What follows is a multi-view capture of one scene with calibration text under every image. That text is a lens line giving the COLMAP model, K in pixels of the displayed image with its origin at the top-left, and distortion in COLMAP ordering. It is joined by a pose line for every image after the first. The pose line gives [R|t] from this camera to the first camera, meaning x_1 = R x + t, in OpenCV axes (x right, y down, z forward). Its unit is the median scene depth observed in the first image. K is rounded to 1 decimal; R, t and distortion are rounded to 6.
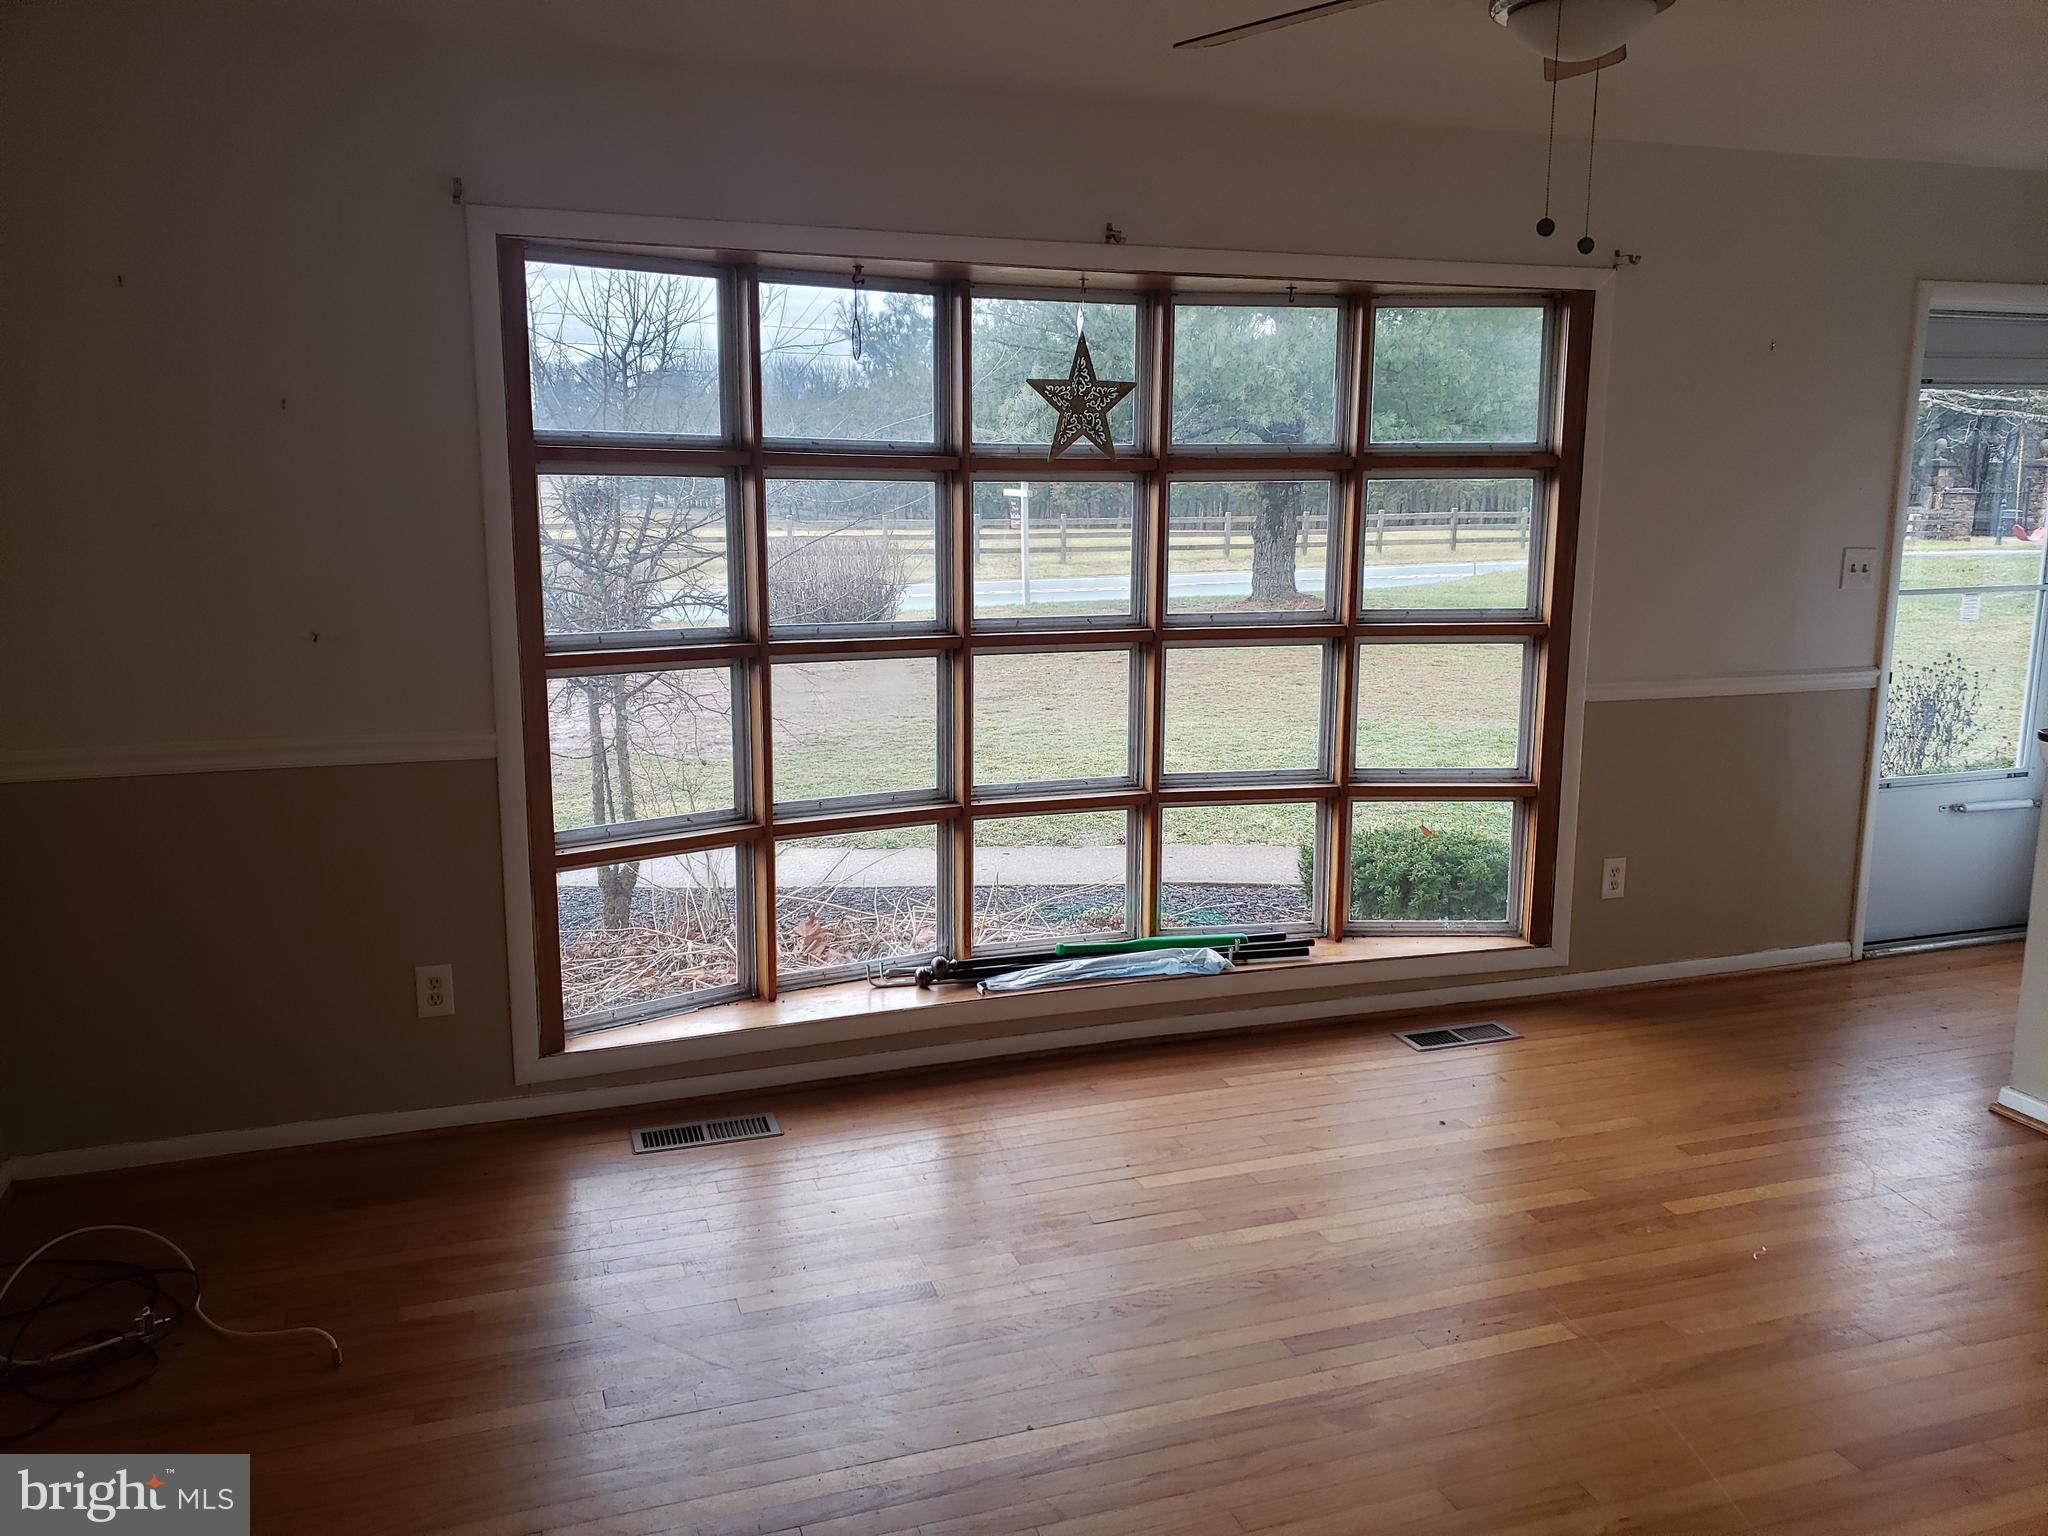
lens RADIAL K [[1582.2, 0, 973.9], [0, 1582.2, 763.5], [0, 0, 1]] dist [0.104840, 0.008176]
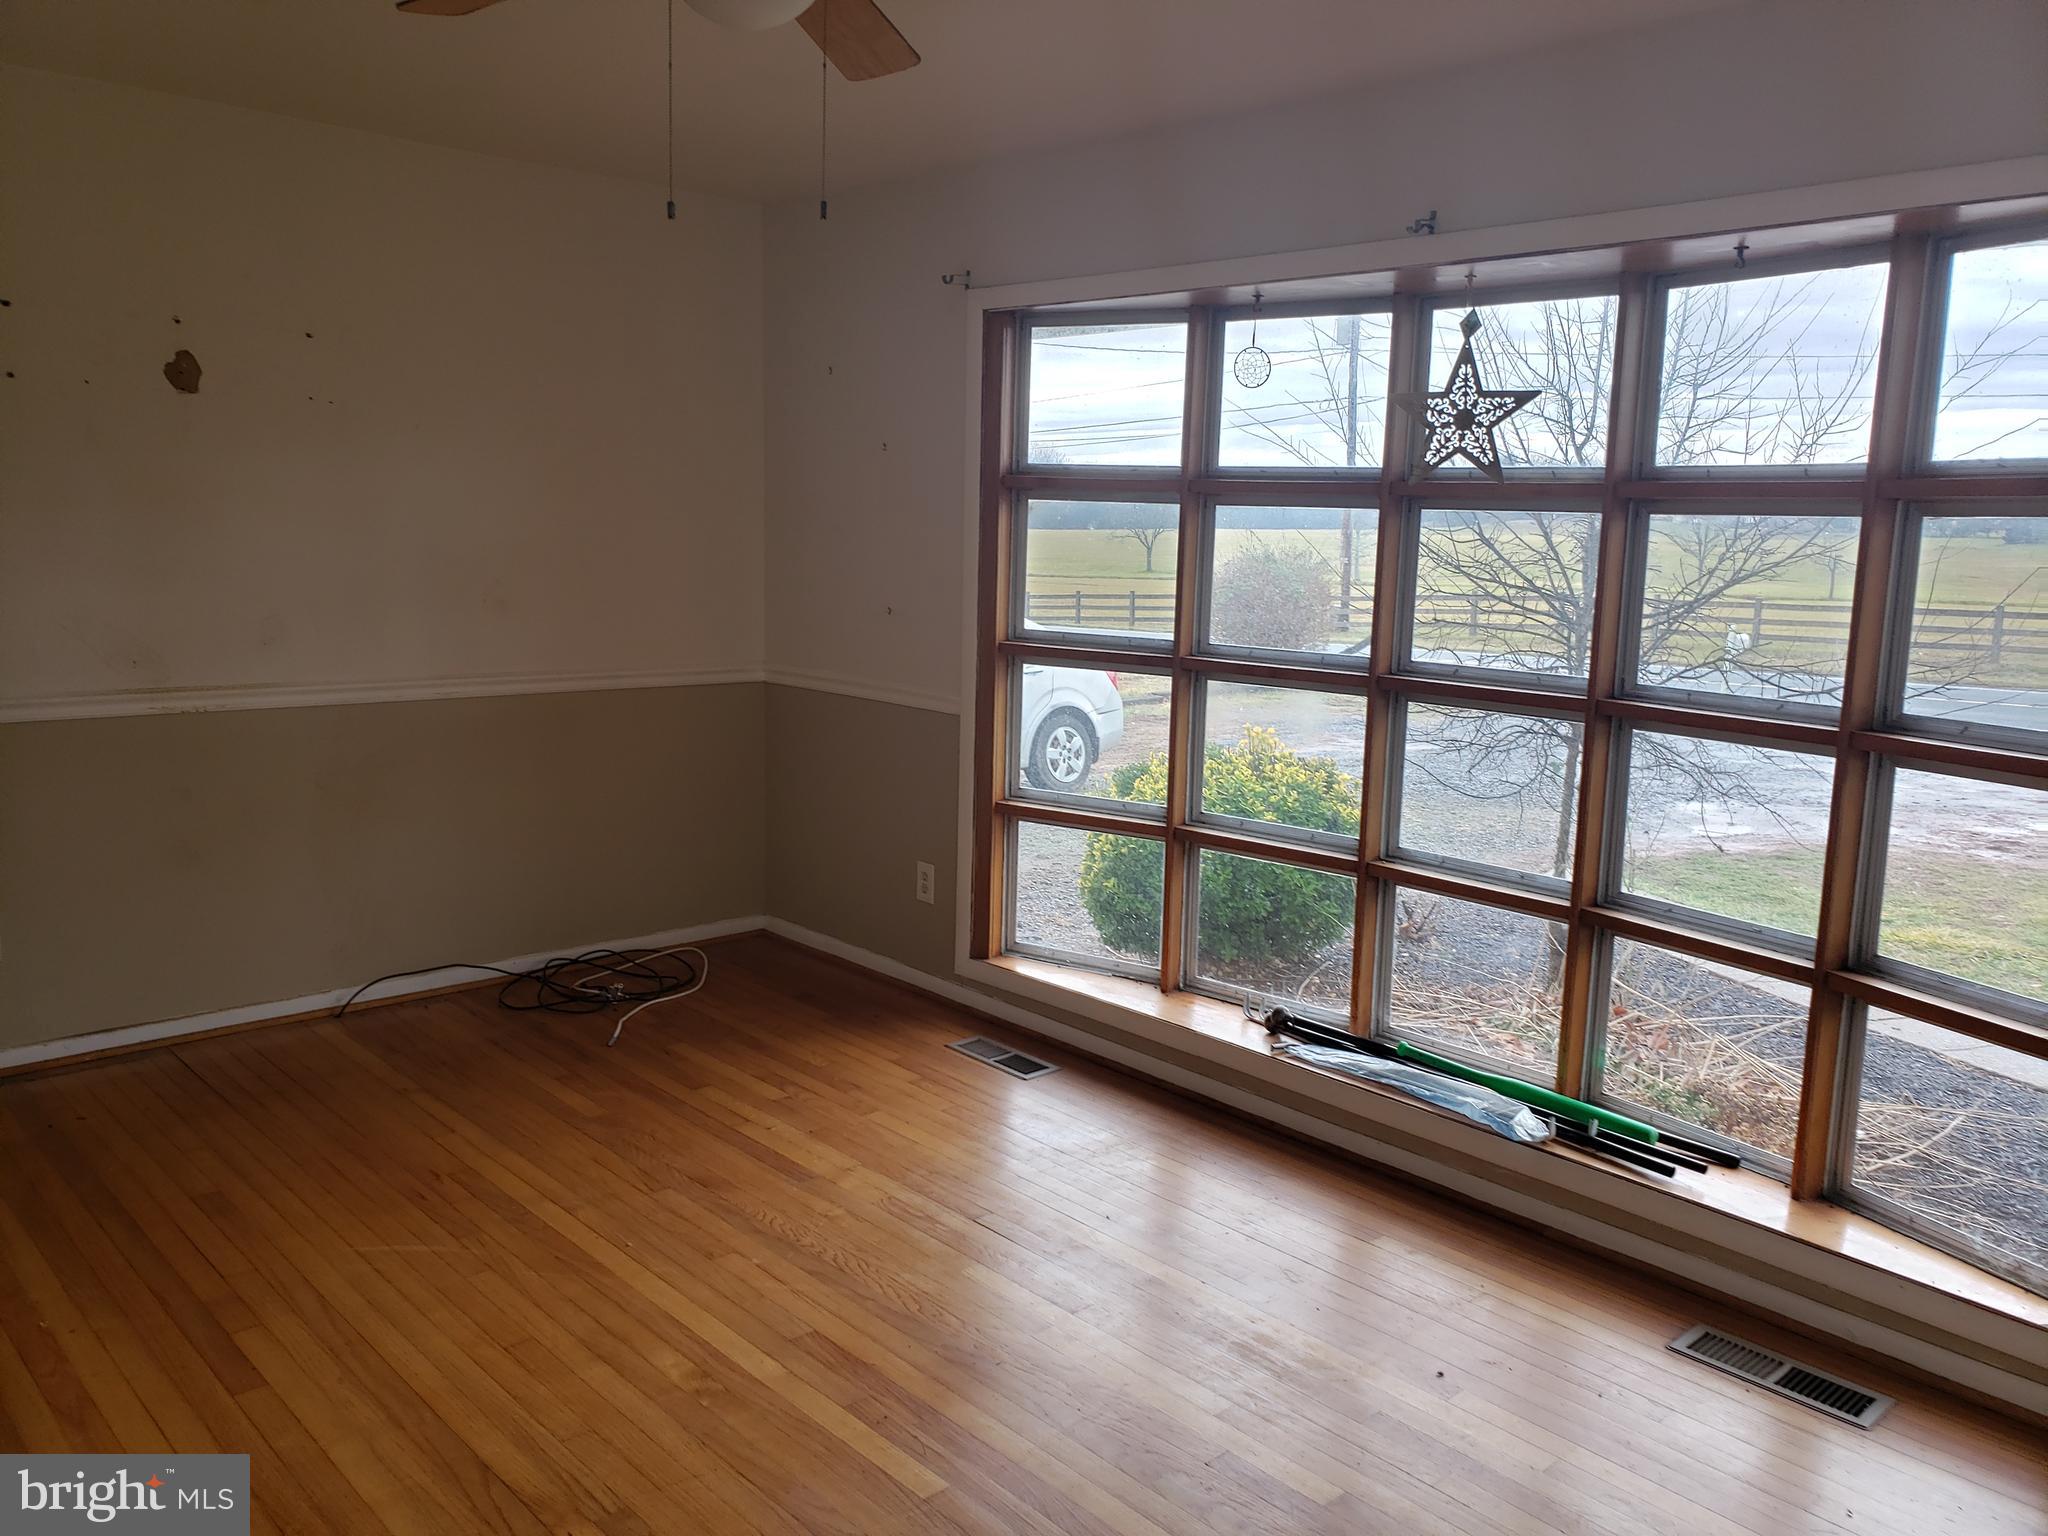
lens RADIAL K [[1582.2, 0, 973.9], [0, 1582.2, 763.5], [0, 0, 1]] dist [0.104840, 0.008176]
pose [[0.375465, 0.160014, -0.912919, 0.805373], [-0.177573, 0.979157, 0.098592, -0.086699], [0.909667, 0.125091, 0.396053, 0.460052]]
